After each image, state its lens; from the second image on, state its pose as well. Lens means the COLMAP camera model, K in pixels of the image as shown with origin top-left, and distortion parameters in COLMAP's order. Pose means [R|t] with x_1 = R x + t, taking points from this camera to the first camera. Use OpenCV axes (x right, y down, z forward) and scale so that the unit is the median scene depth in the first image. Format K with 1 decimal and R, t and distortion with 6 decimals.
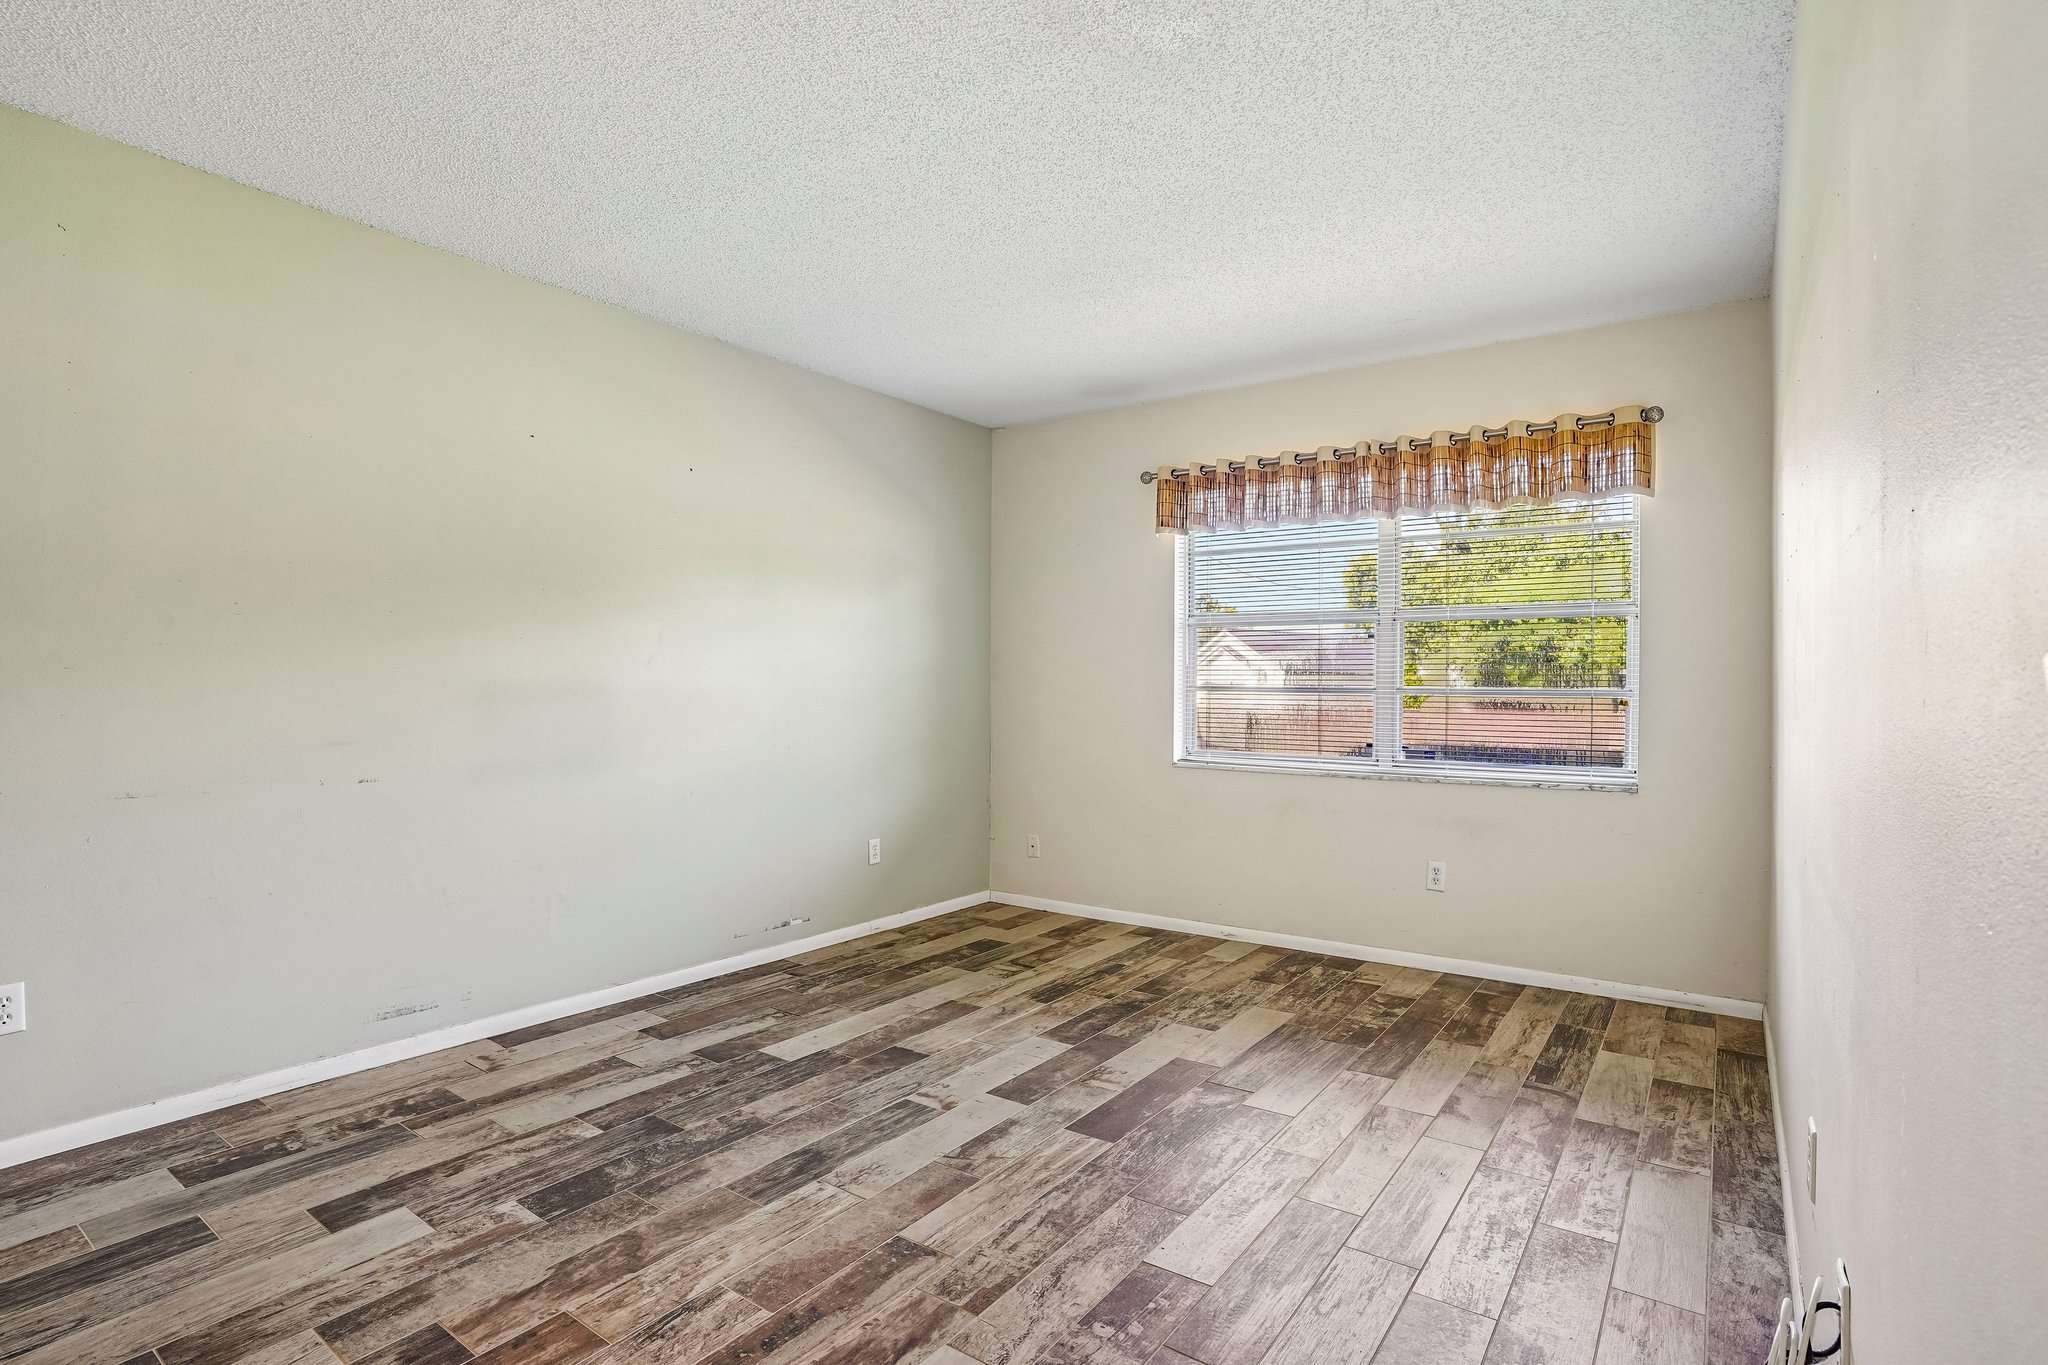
lens RADIAL K [[1008.4, 0, 1026.9], [0, 1008.4, 672.2], [0, 0, 1]] dist [-0.072781, 0.032575]
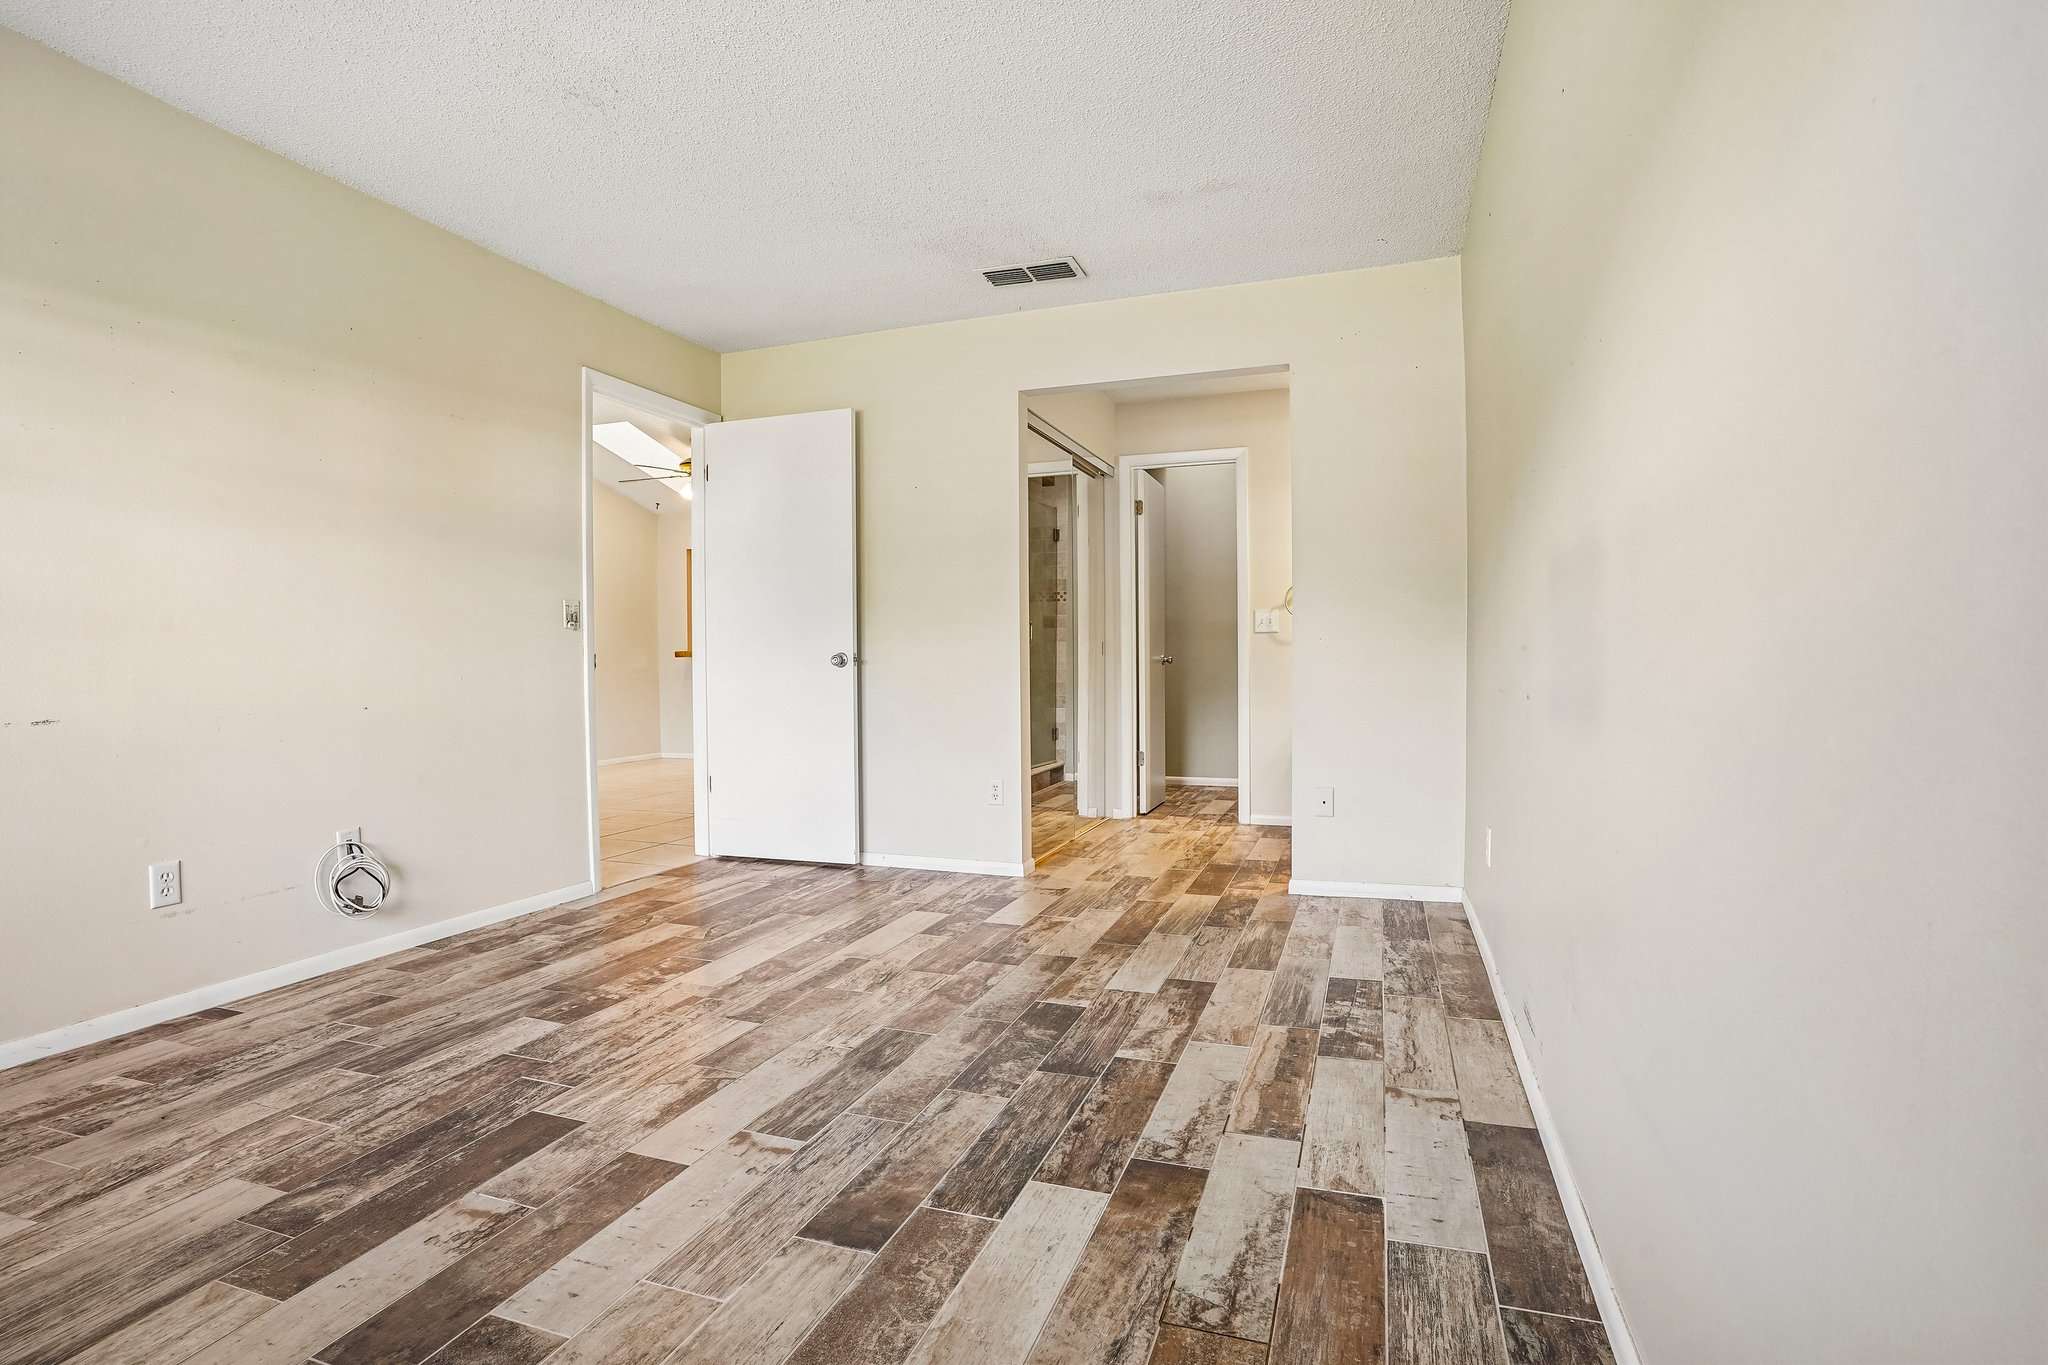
lens RADIAL K [[1008.4, 0, 1026.9], [0, 1008.4, 672.2], [0, 0, 1]] dist [-0.072781, 0.032575]
pose [[-0.960087, 0.009372, -0.279544, -0.088610], [0.011116, 0.999927, -0.004653, 0.106982], [0.279481, -0.007575, -0.960121, 1.946187]]
